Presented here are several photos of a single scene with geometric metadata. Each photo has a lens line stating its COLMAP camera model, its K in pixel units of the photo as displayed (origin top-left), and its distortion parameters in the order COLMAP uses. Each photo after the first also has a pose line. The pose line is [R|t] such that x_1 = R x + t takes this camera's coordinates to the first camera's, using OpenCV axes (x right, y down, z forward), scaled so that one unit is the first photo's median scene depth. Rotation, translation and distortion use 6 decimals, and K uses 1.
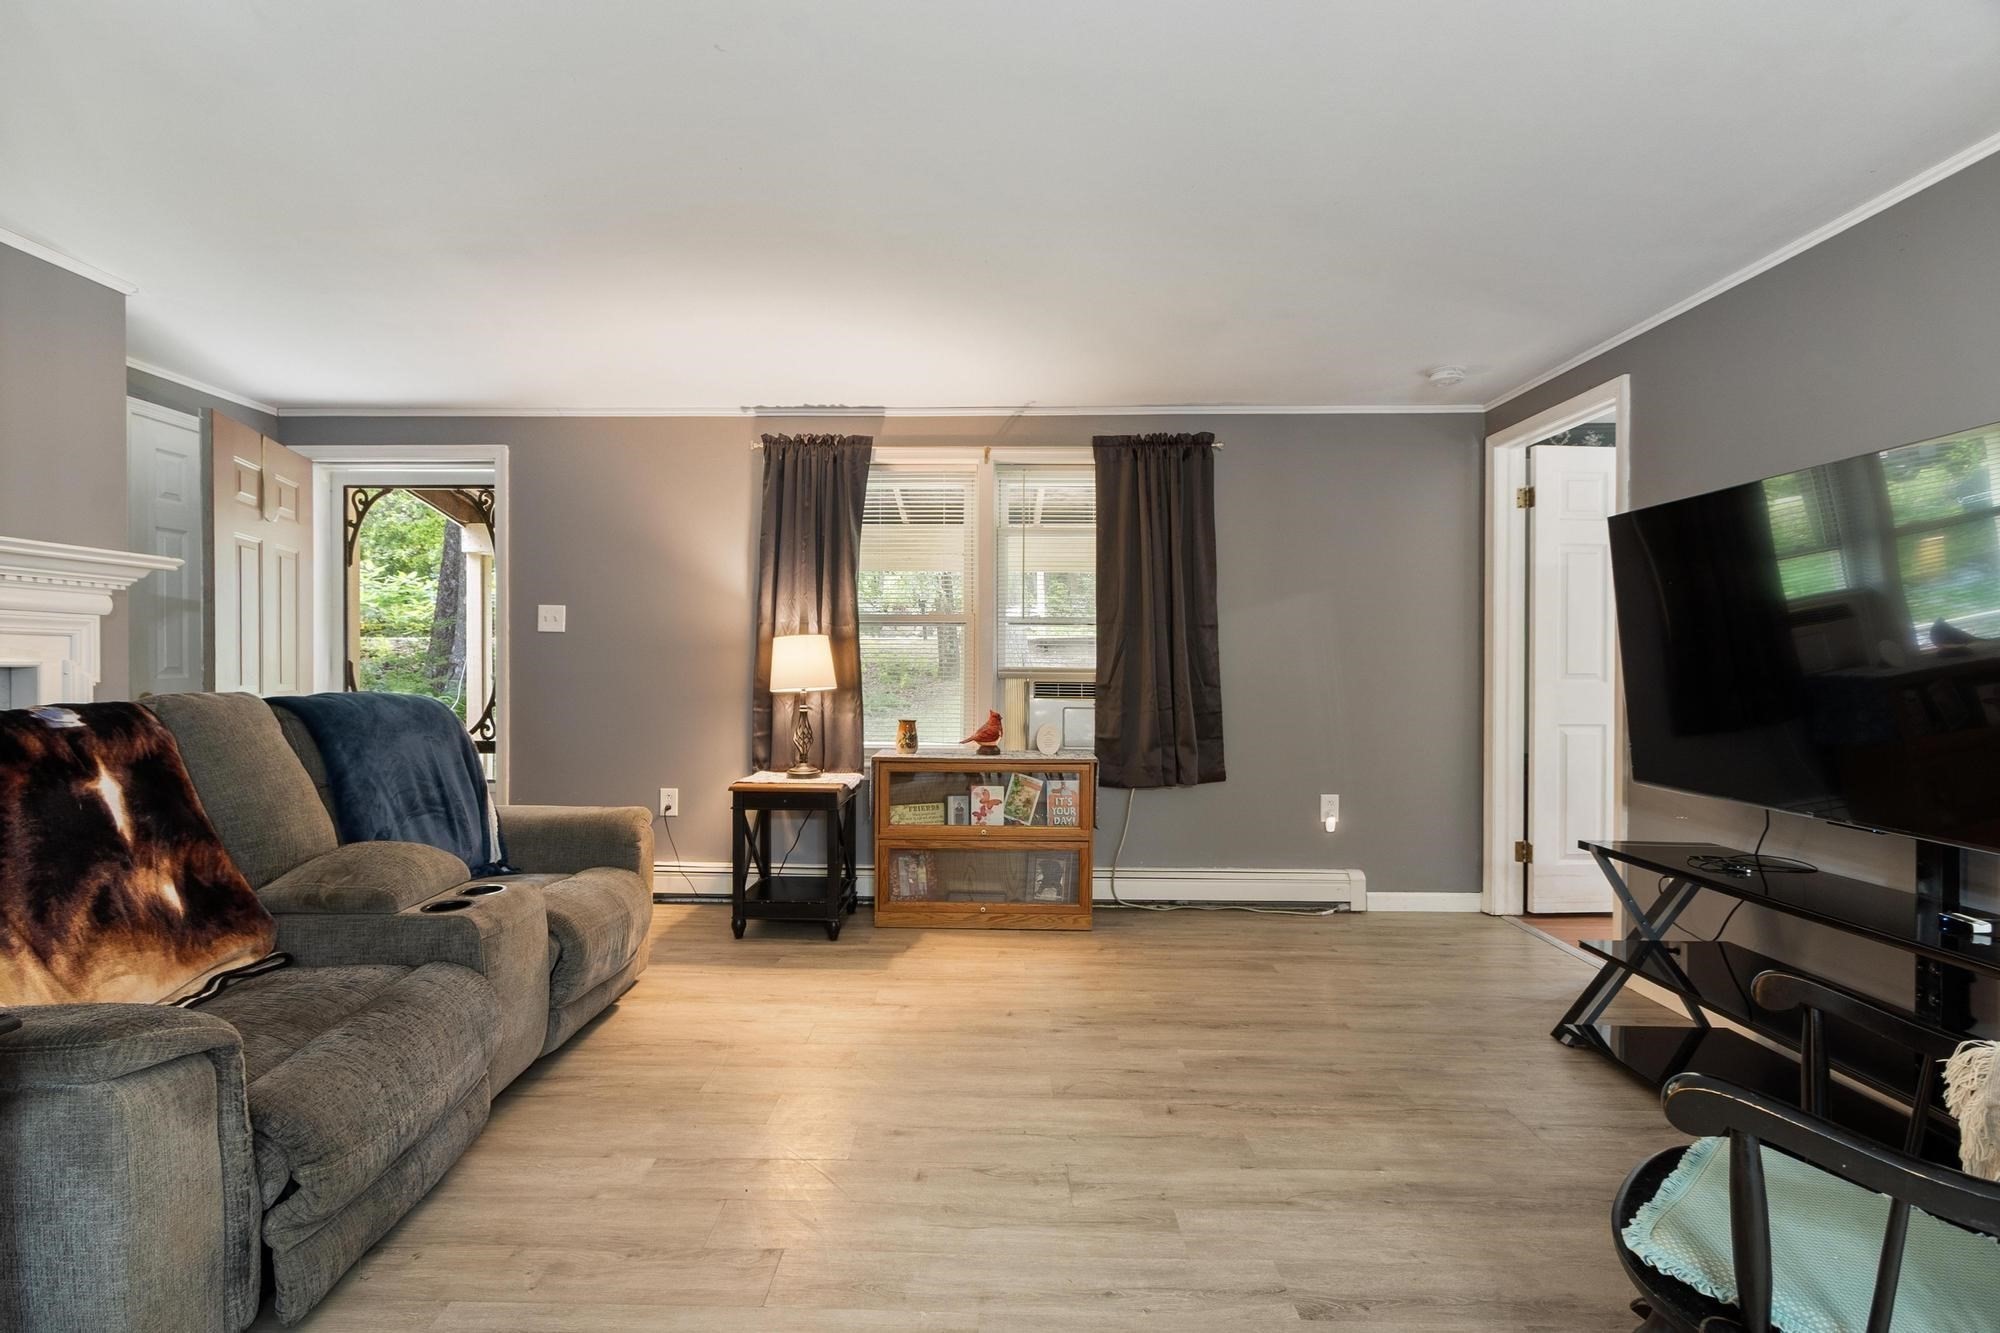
lens RADIAL K [[897.0, 0, 966.3], [0, 897.0, 670.9], [0, 0, 1]] dist [0.002749, -0.001315]
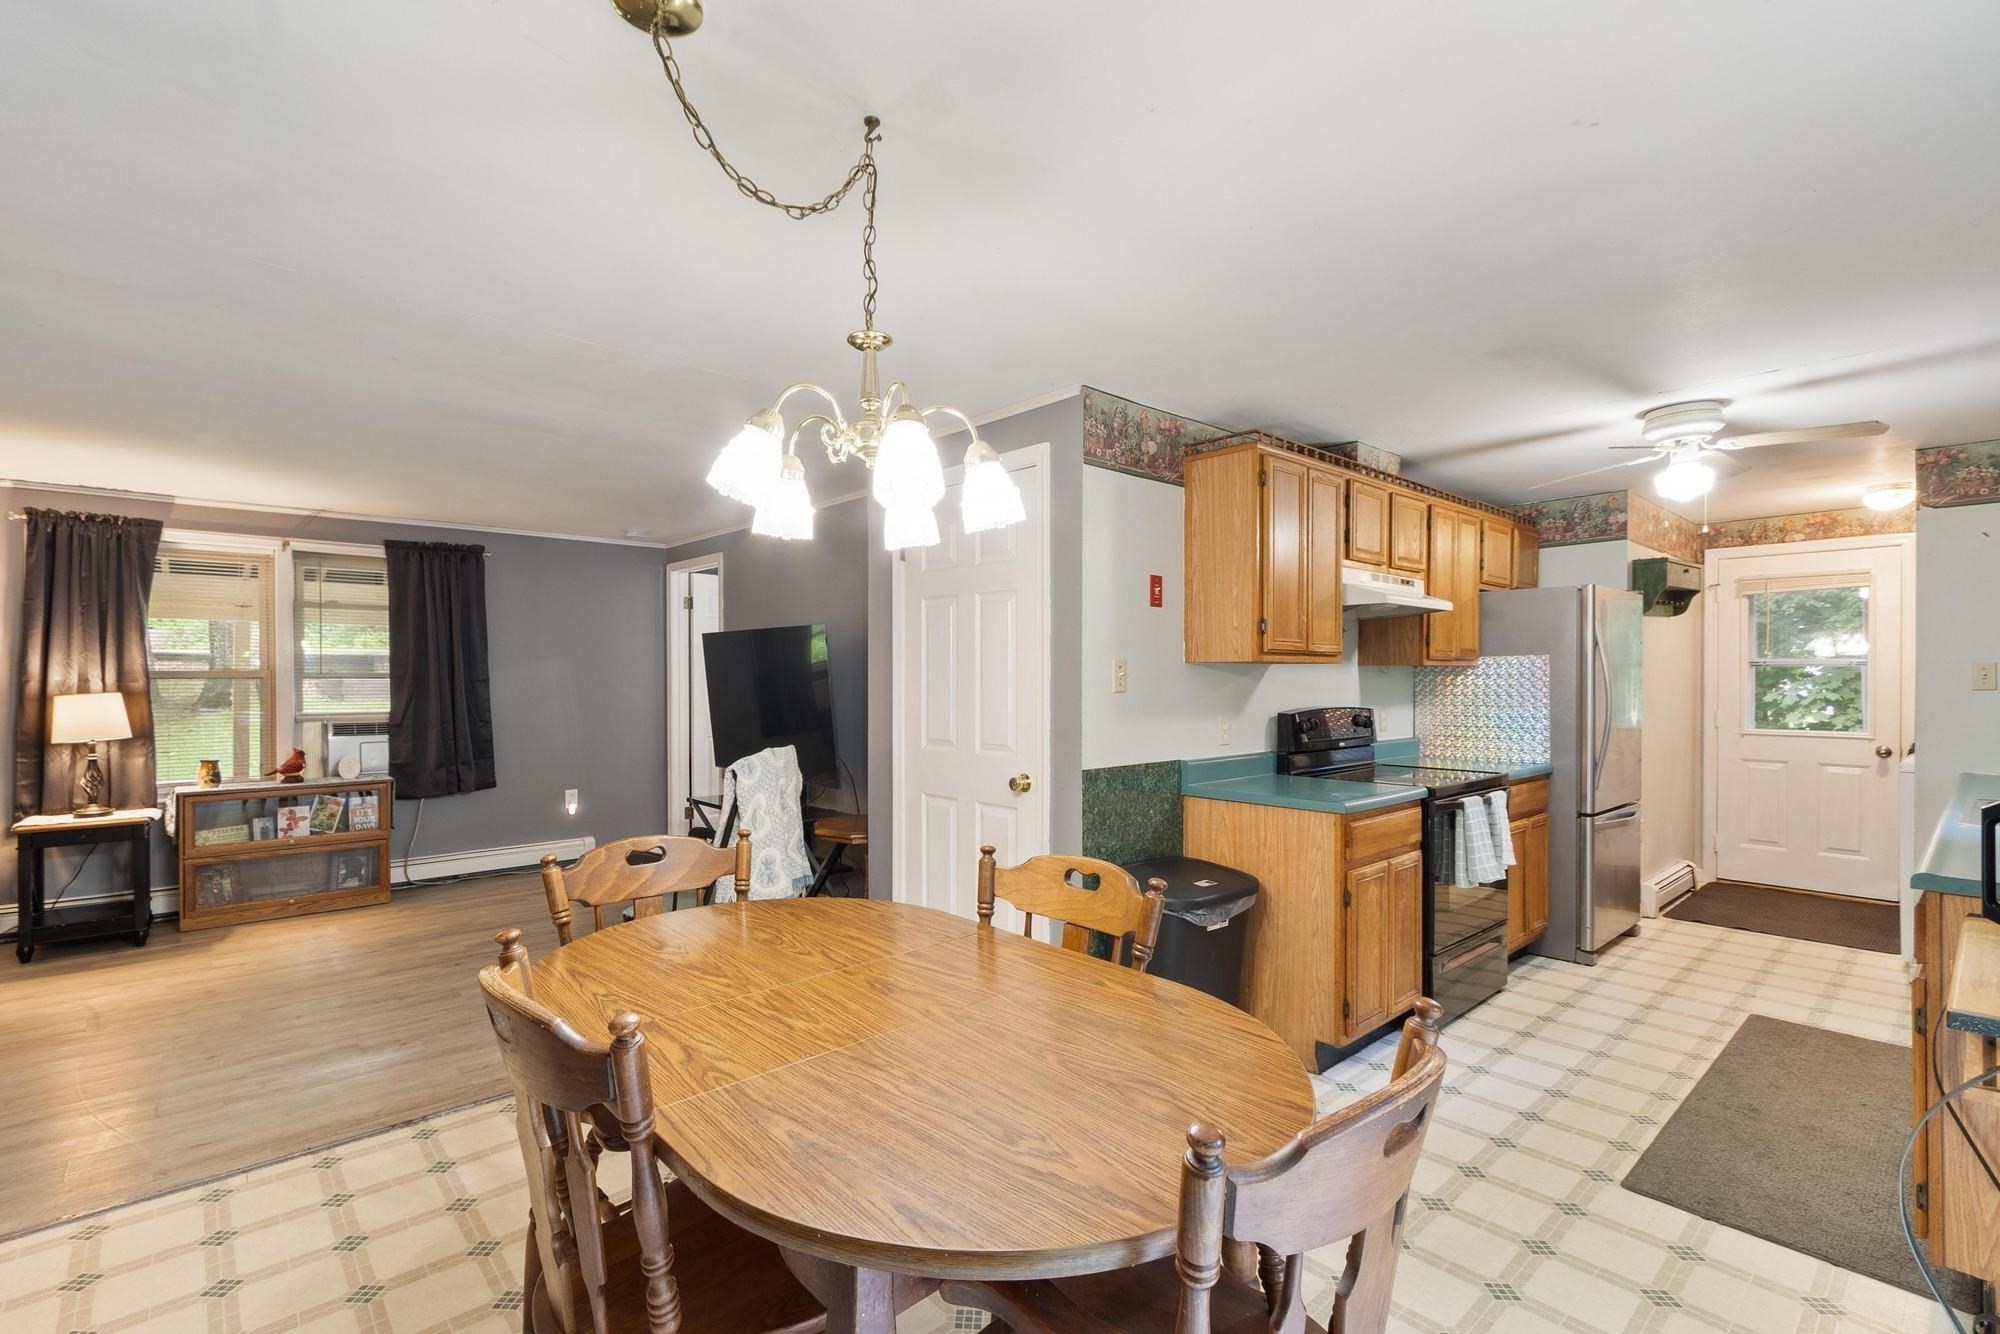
lens RADIAL K [[897.0, 0, 978.7], [0, 897.0, 680.2], [0, 0, 1]] dist [0.002749, -0.001315]
pose [[0.725919, -0.009042, 0.687721, -0.142357], [0.008619, 0.999955, 0.004049, -0.049230], [-0.687726, 0.002988, 0.725964, -0.596657]]
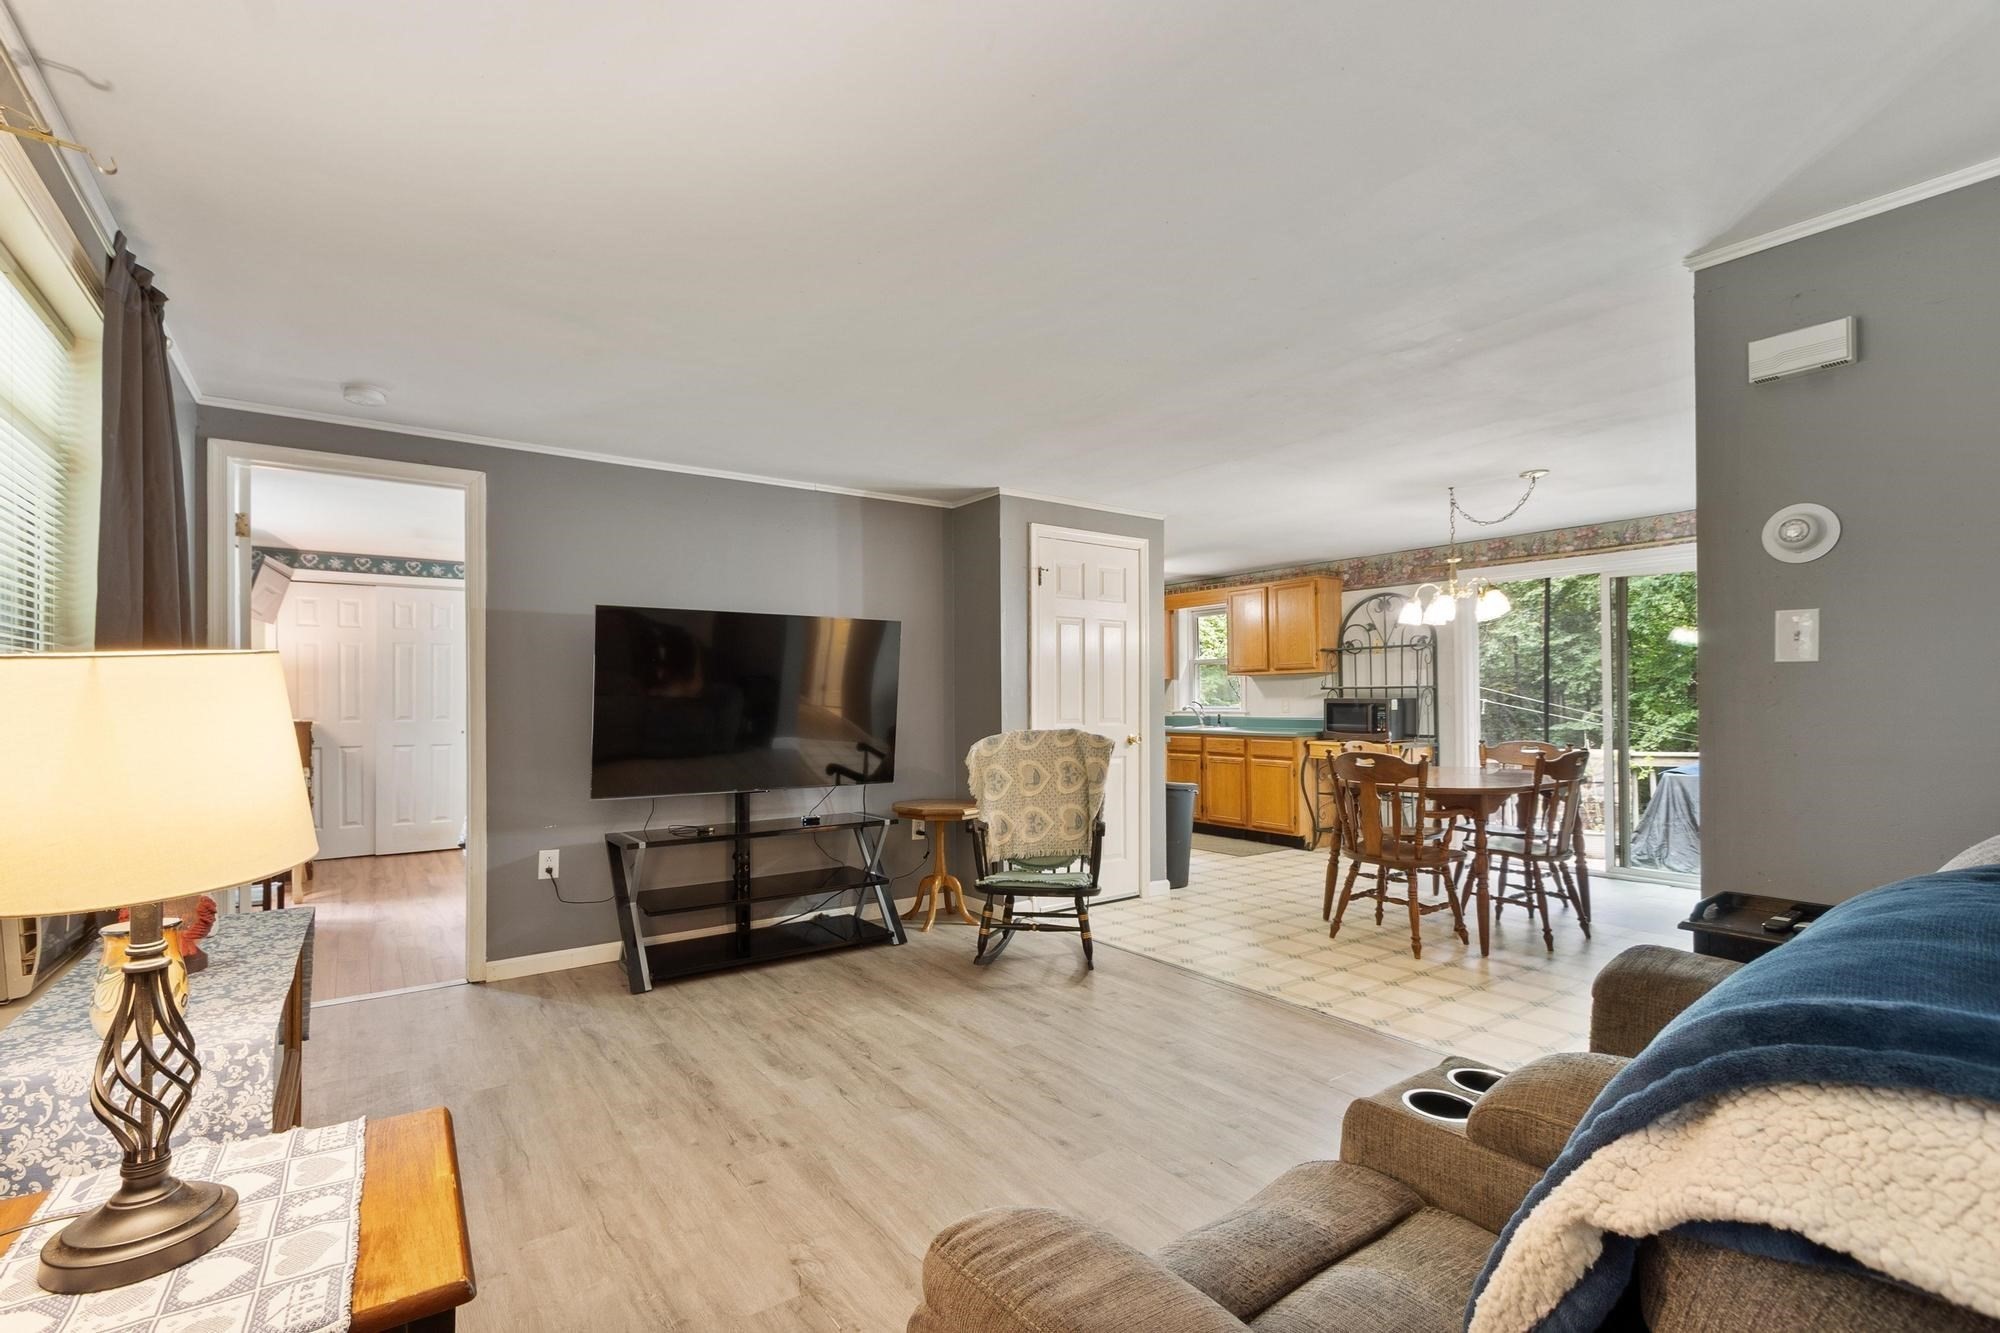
lens RADIAL K [[897.0, 0, 991.9], [0, 897.0, 675.9], [0, 0, 1]] dist [0.002749, -0.001315]
pose [[-0.603732, 0.013738, 0.797069, -0.483175], [0.007384, 0.999905, -0.011641, -0.027980], [-0.797153, -0.001142, -0.603776, 0.914913]]
